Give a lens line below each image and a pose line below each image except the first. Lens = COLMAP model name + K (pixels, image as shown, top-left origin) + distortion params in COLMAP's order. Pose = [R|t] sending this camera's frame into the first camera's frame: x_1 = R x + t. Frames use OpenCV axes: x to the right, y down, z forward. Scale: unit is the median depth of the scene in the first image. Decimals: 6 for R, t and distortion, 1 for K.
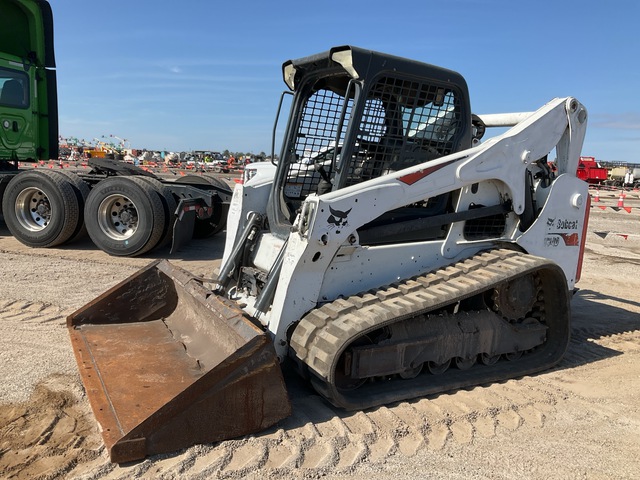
lens RADIAL K [[541.3, 0, 320.0], [0, 541.3, 240.0], [0, 0, 1]] dist [0.004903, 0.001317]
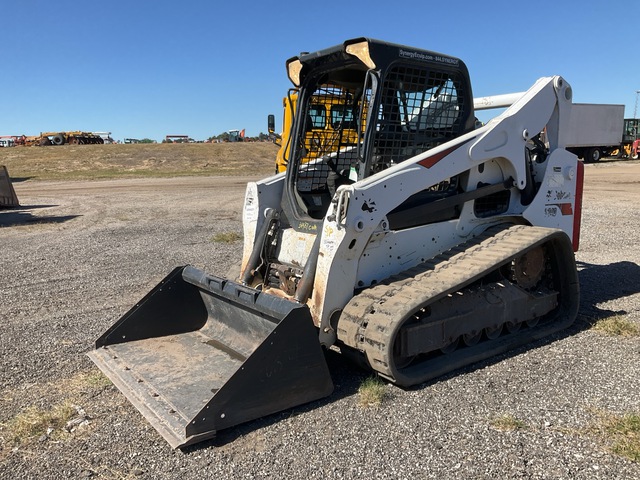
lens RADIAL K [[541.3, 0, 320.0], [0, 541.3, 240.0], [0, 0, 1]] dist [0.004903, 0.001317]
pose [[0.990477, -0.093925, 0.100665, -0.143007], [0.094106, 0.995558, 0.002959, 0.011653], [-0.100496, 0.006543, 0.994916, -0.012606]]
